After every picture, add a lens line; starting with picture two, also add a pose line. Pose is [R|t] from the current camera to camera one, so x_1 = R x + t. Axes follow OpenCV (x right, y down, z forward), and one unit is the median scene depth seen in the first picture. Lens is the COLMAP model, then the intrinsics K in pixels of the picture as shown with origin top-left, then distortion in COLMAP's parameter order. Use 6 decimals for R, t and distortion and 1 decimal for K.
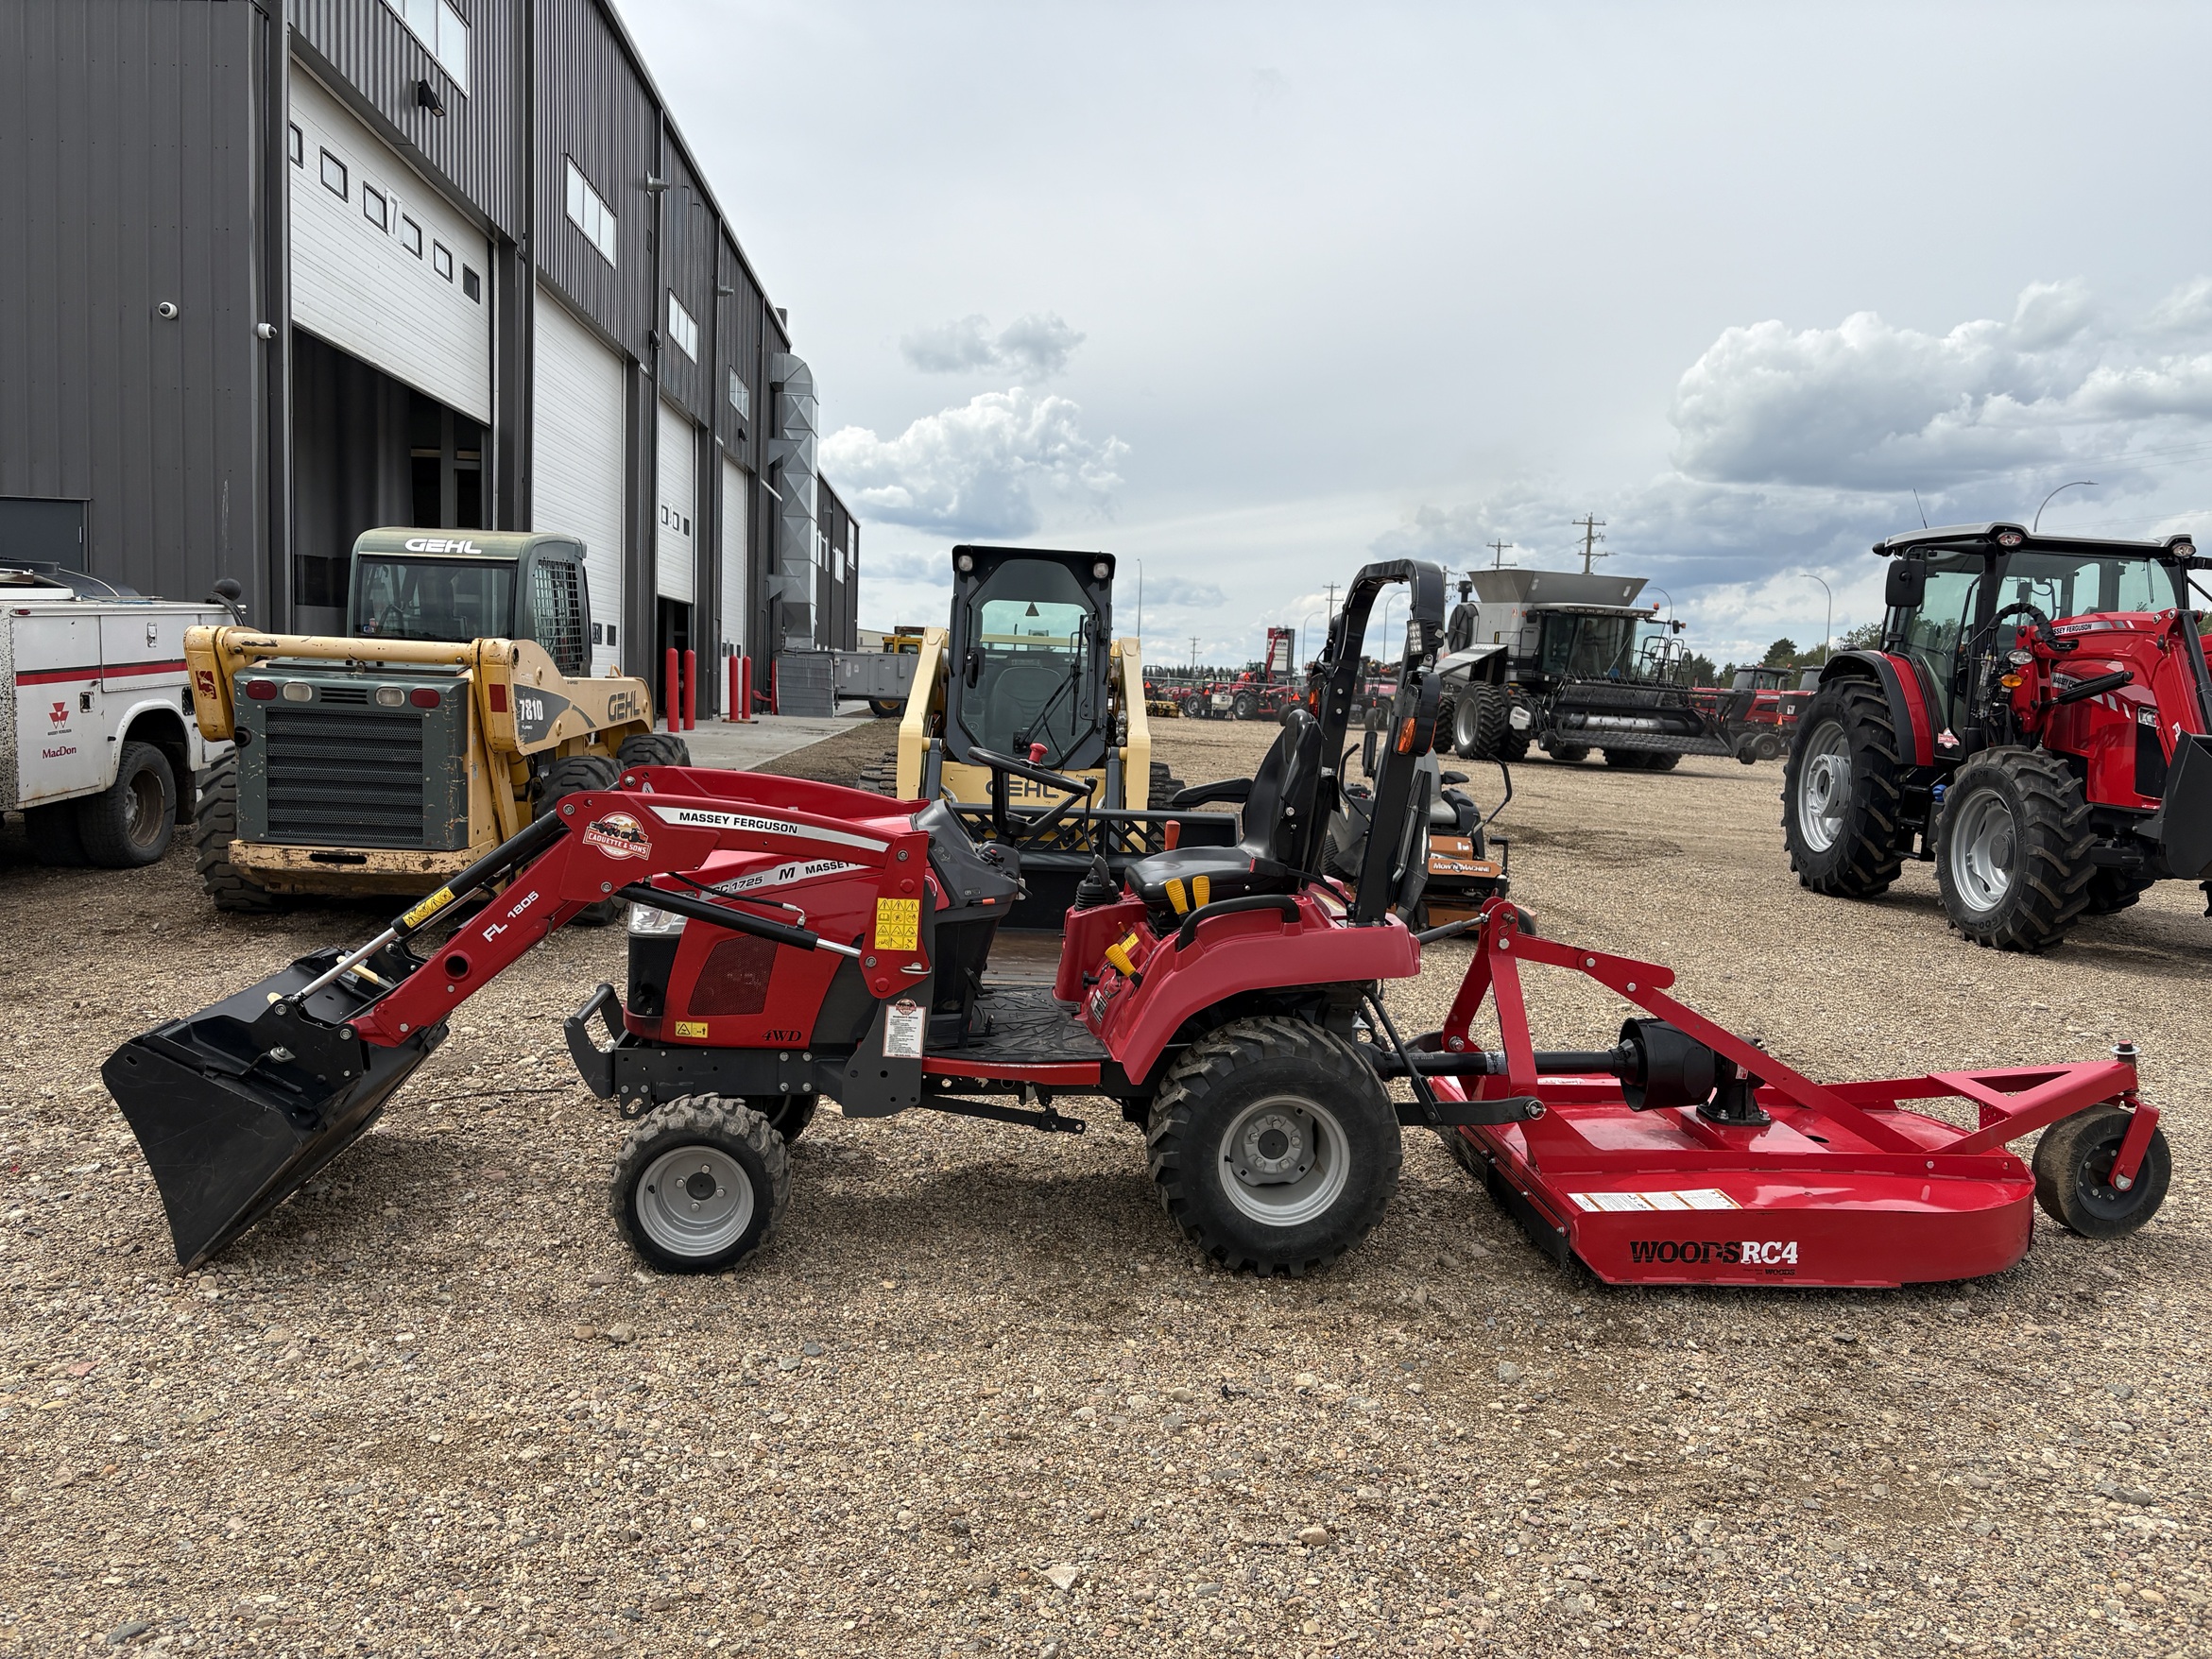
lens RADIAL K [[1730.0, 0, 1106.0], [0, 1730.0, 829.5], [0, 0, 1]] dist [0.039846, -0.001177]
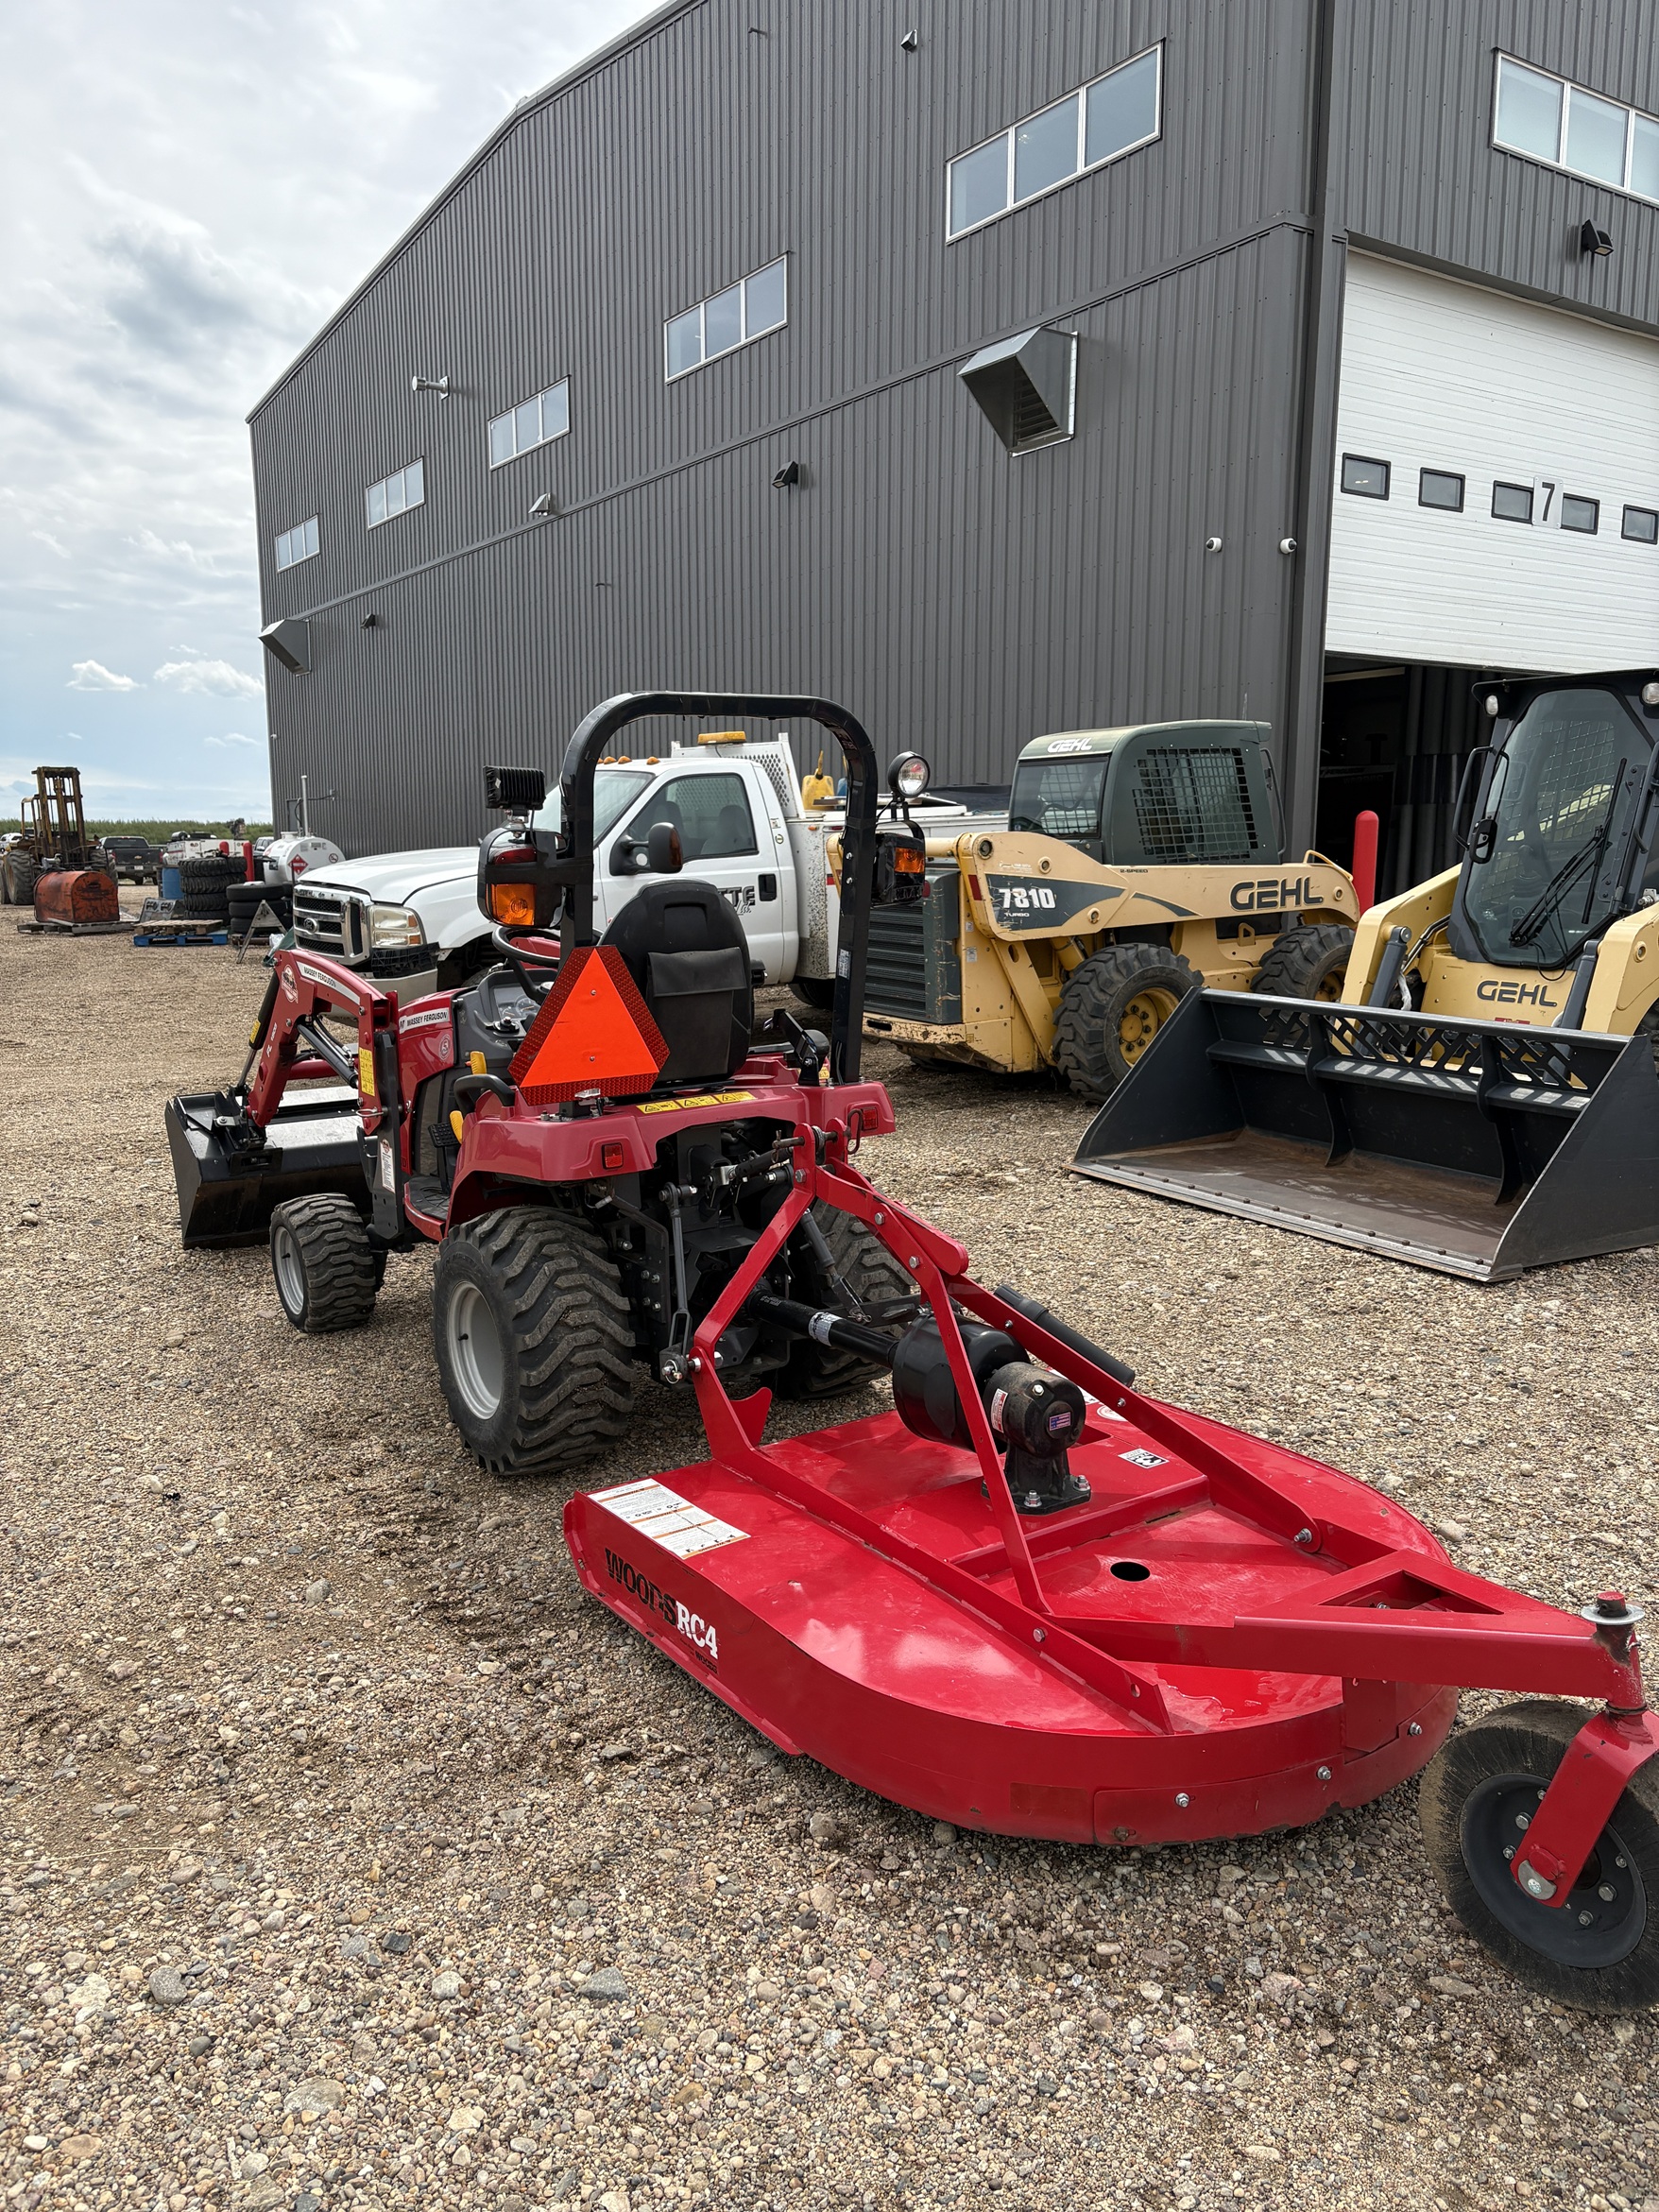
lens RADIAL K [[1730.0, 0, 832.3], [0, 1730.0, 1155.5], [0, 0, 1]] dist [0.039846, -0.001177]
pose [[0.455265, 0.122023, -0.881955, 0.953165], [-0.059772, 0.992518, 0.106466, -0.029903], [0.888347, 0.004246, 0.459152, 0.674824]]
